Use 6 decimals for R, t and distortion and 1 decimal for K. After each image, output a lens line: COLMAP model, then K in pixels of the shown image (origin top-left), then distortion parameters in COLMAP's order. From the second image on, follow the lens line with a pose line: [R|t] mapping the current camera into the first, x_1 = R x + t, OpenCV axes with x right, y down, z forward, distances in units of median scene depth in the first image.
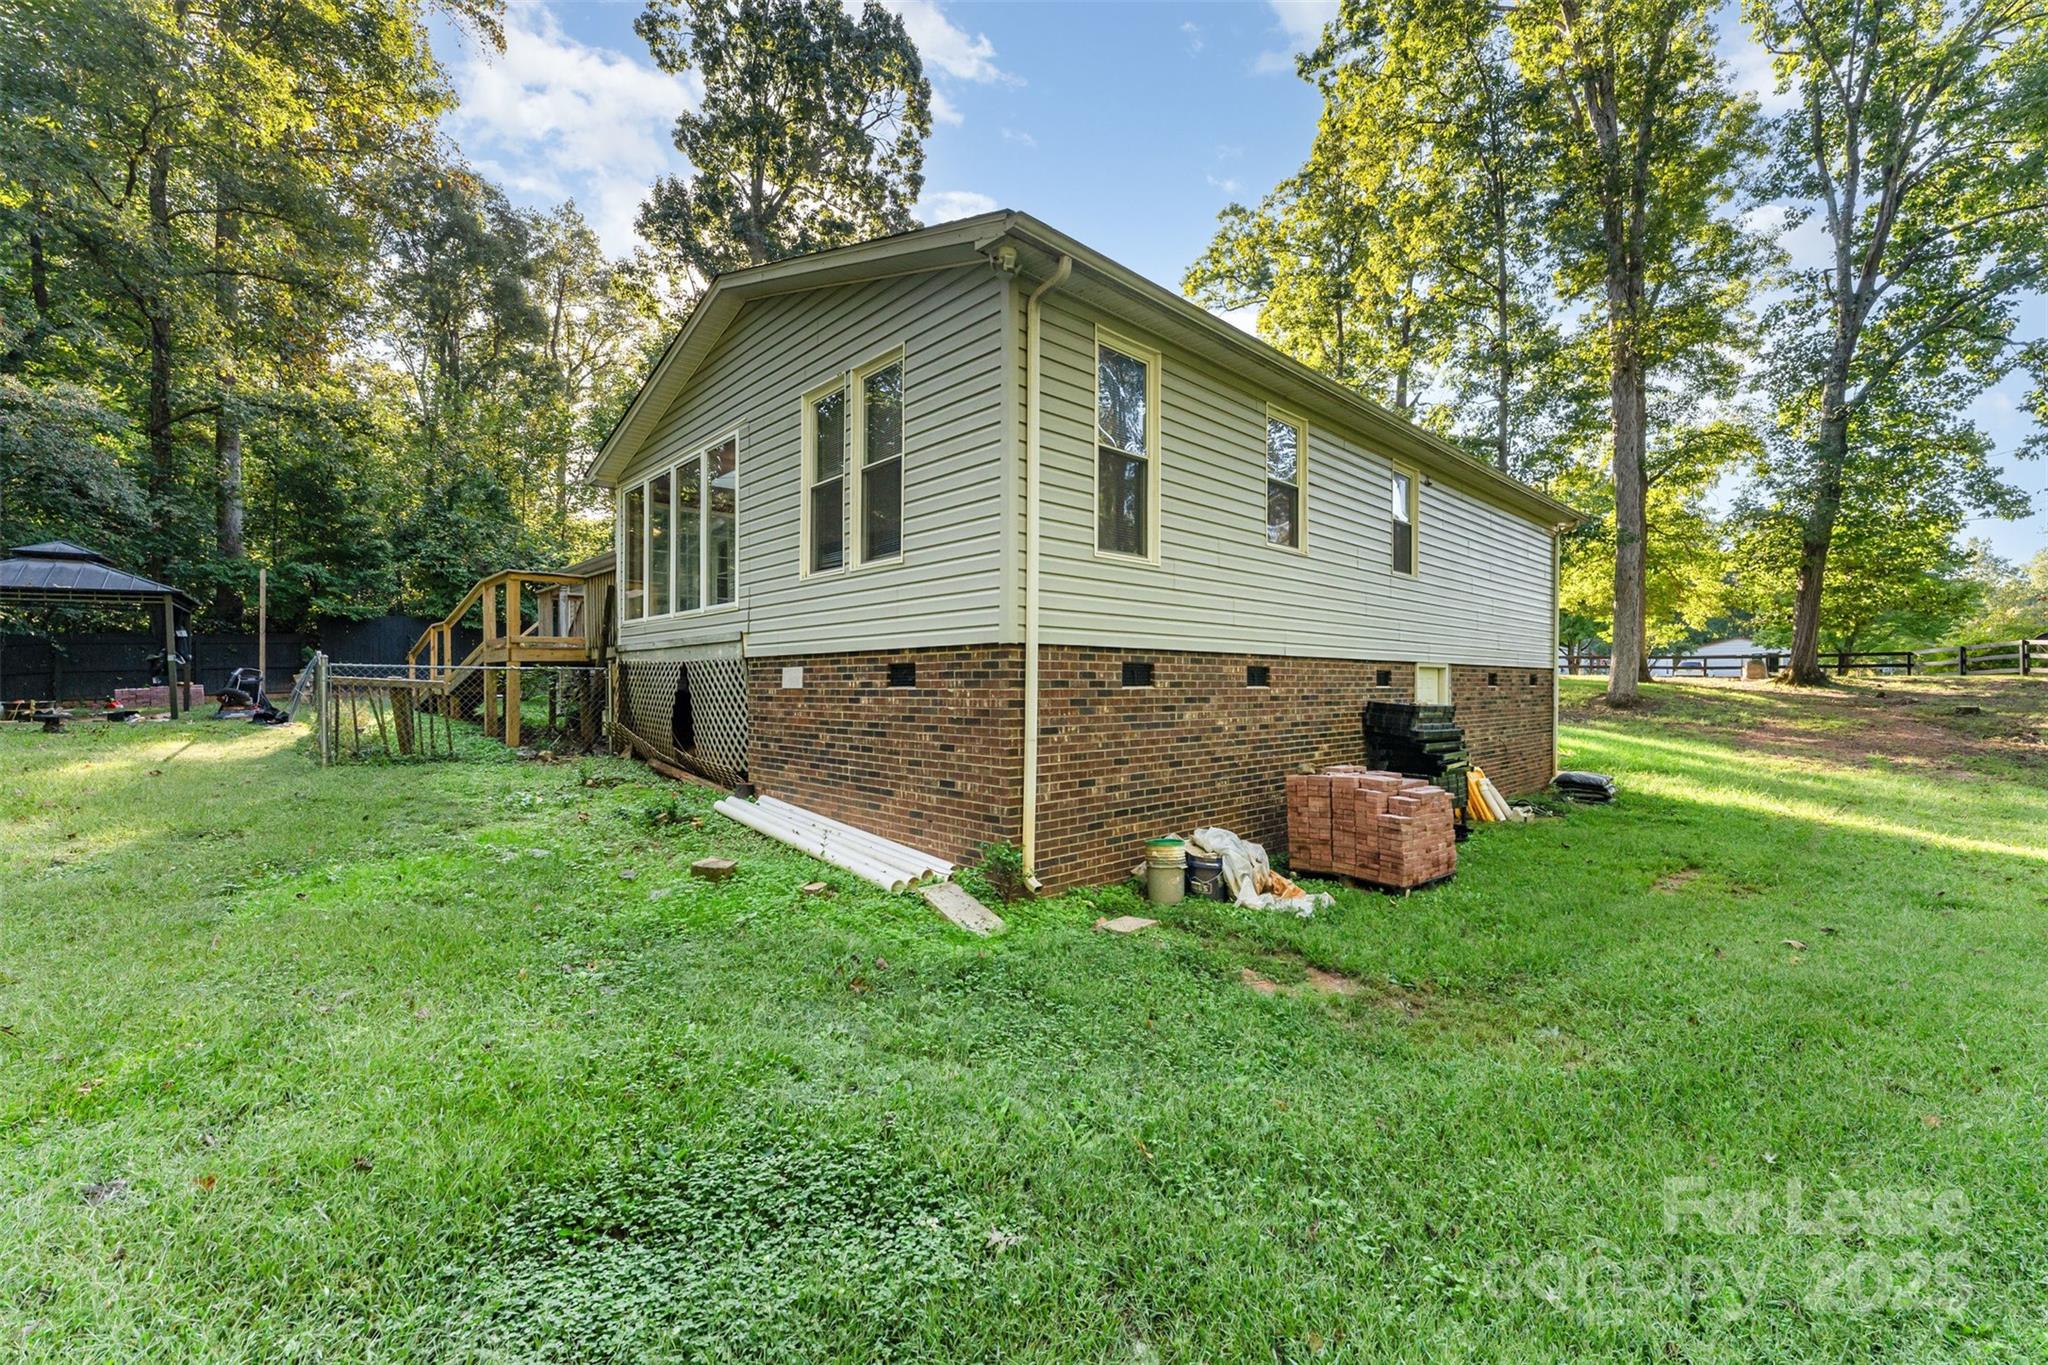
lens RADIAL K [[821.5, 0, 1027.7], [0, 821.5, 684.8], [0, 0, 1]] dist [0.002844, 0.000123]
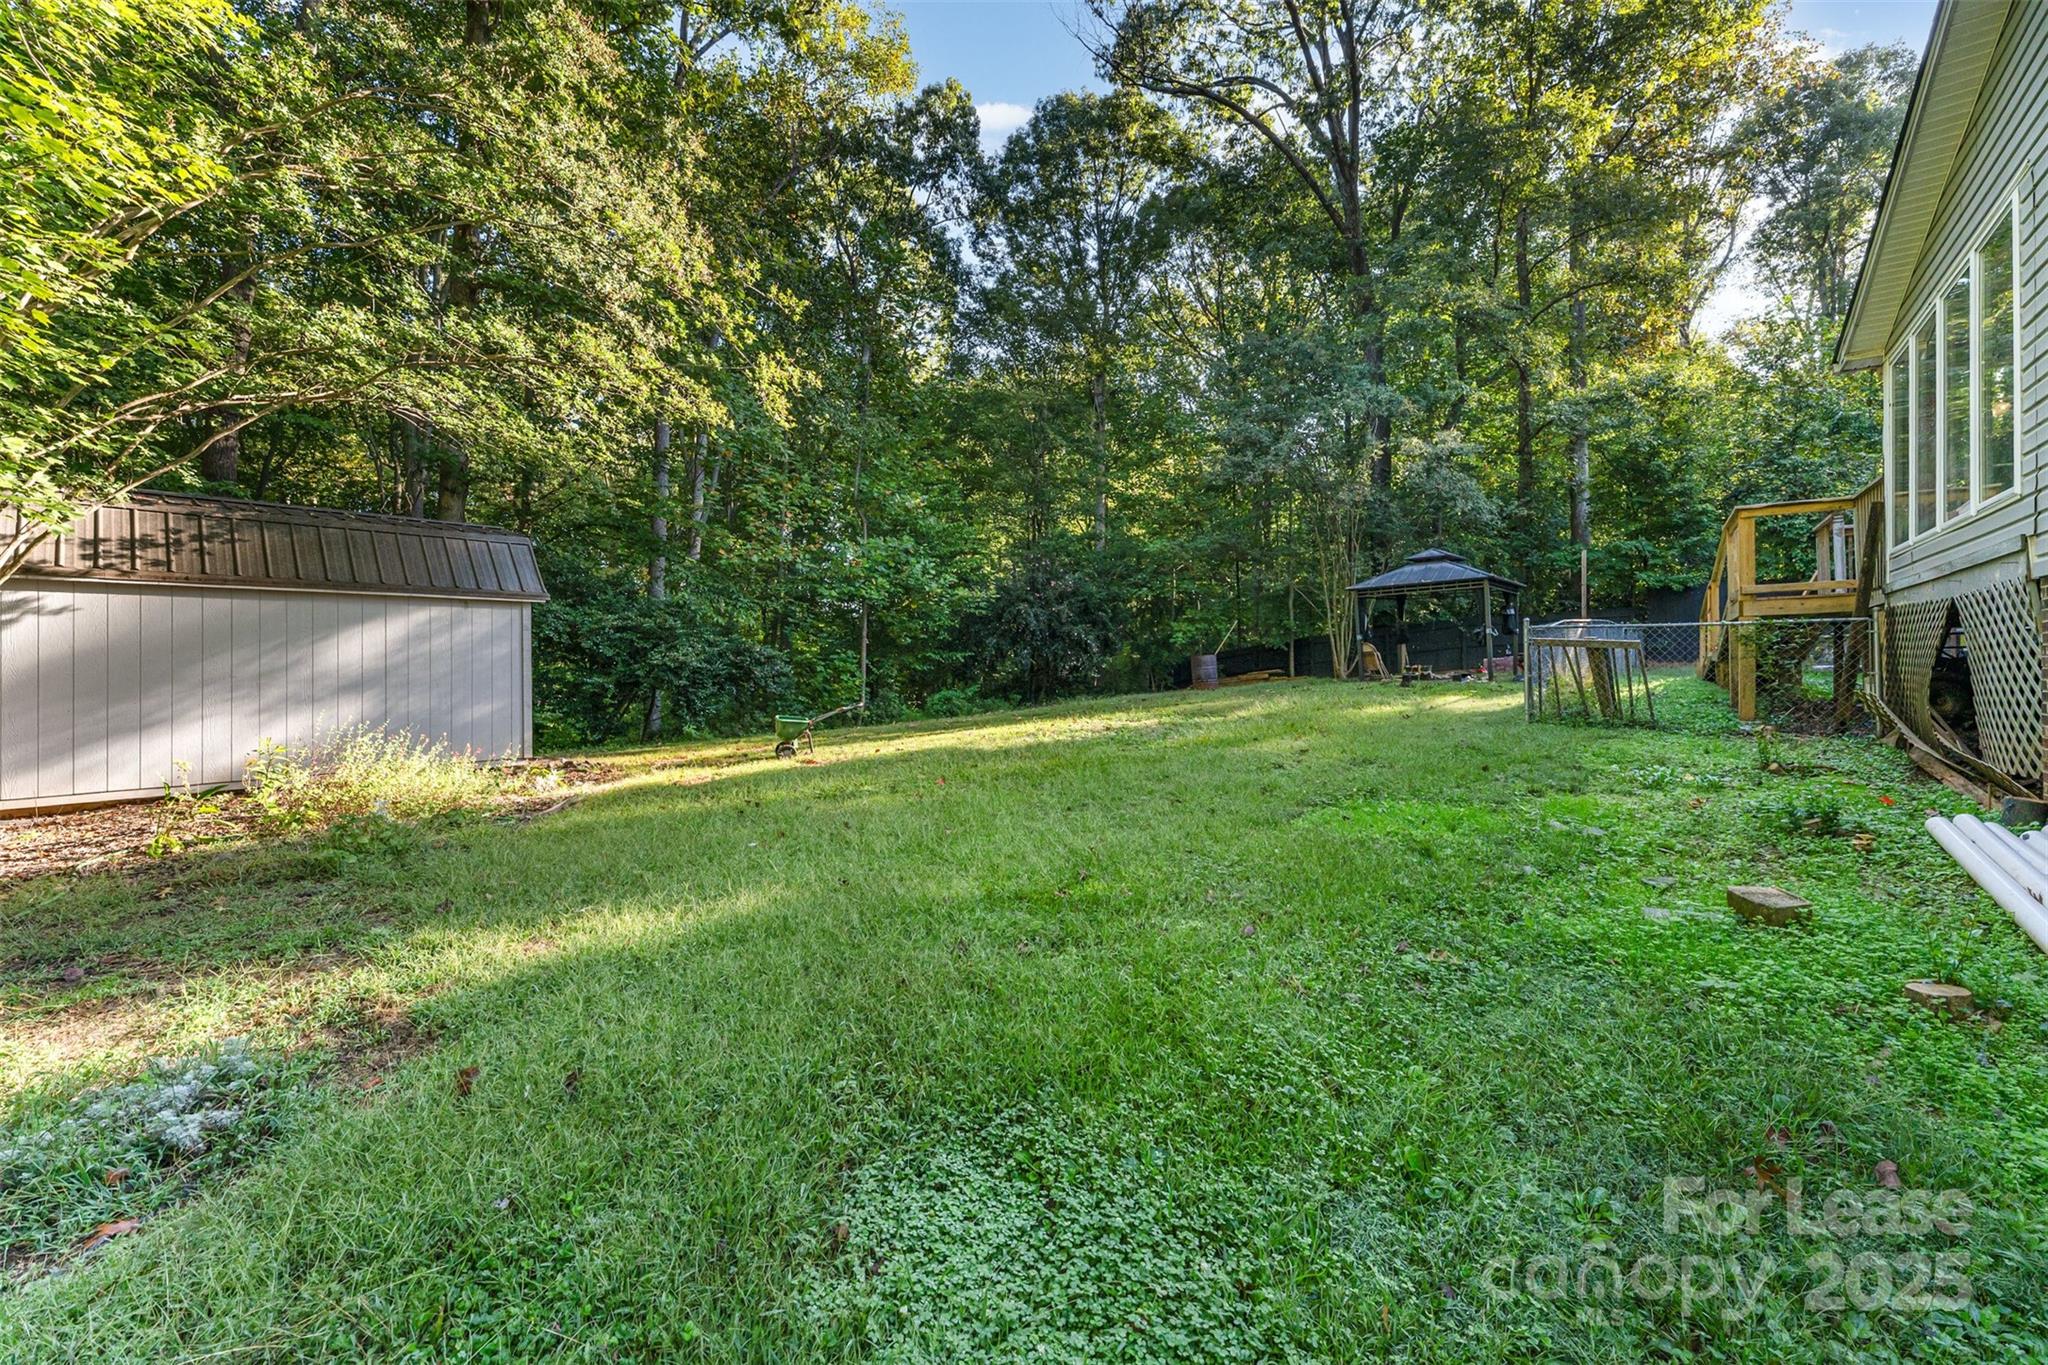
lens RADIAL K [[821.5, 0, 1032.1], [0, 821.5, 671.4], [0, 0, 1]] dist [0.002844, 0.000123]
pose [[0.178952, 0.009402, -0.983813, 0.091811], [0.005912, 0.999926, 0.010631, 0.019354], [0.983840, -0.007719, 0.178883, 0.199139]]
